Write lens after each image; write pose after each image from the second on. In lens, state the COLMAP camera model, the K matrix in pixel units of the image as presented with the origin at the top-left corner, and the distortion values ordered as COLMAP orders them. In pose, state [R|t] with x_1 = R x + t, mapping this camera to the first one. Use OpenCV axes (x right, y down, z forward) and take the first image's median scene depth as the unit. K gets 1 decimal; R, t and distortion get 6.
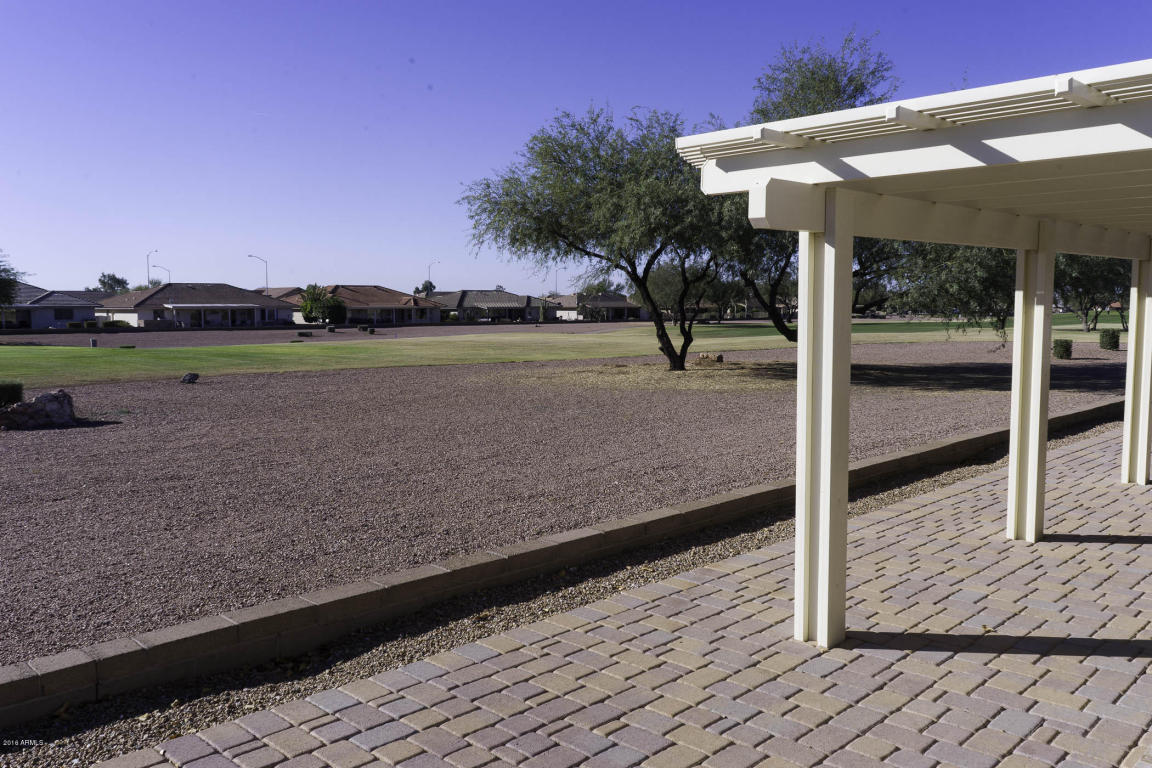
lens RADIAL K [[917.2, 0, 587.6], [0, 917.2, 376.1], [0, 0, 1]] dist [-0.014652, 0.005297]
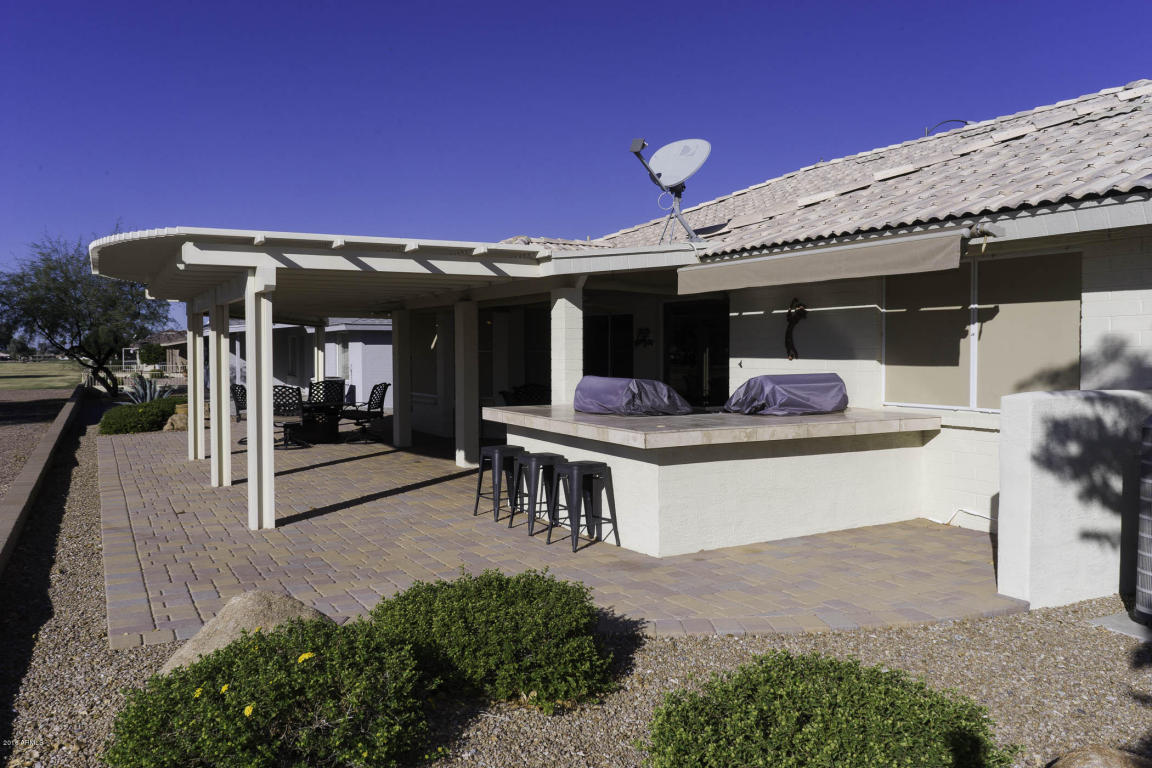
lens RADIAL K [[917.2, 0, 587.7], [0, 917.2, 379.3], [0, 0, 1]] dist [-0.014652, 0.005297]
pose [[0.278869, -0.024565, 0.960015, -0.273170], [0.077329, 0.997001, 0.003049, 0.011017], [-0.957211, 0.073387, 0.279932, -0.016948]]
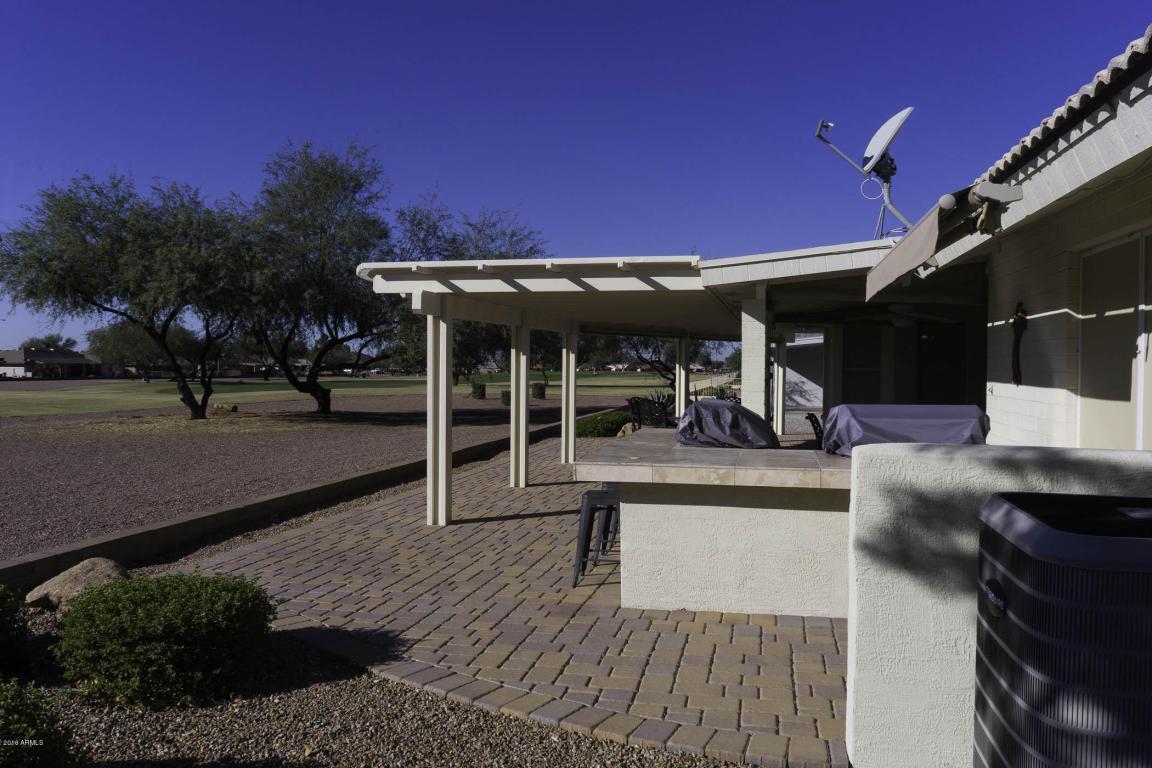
lens RADIAL K [[917.2, 0, 577.5], [0, 917.2, 383.0], [0, 0, 1]] dist [-0.014652, 0.005297]
pose [[0.841663, 0.001578, 0.540000, -0.122039], [0.030429, 0.998268, -0.050345, 0.021174], [-0.539145, 0.058805, 0.840158, -0.179159]]
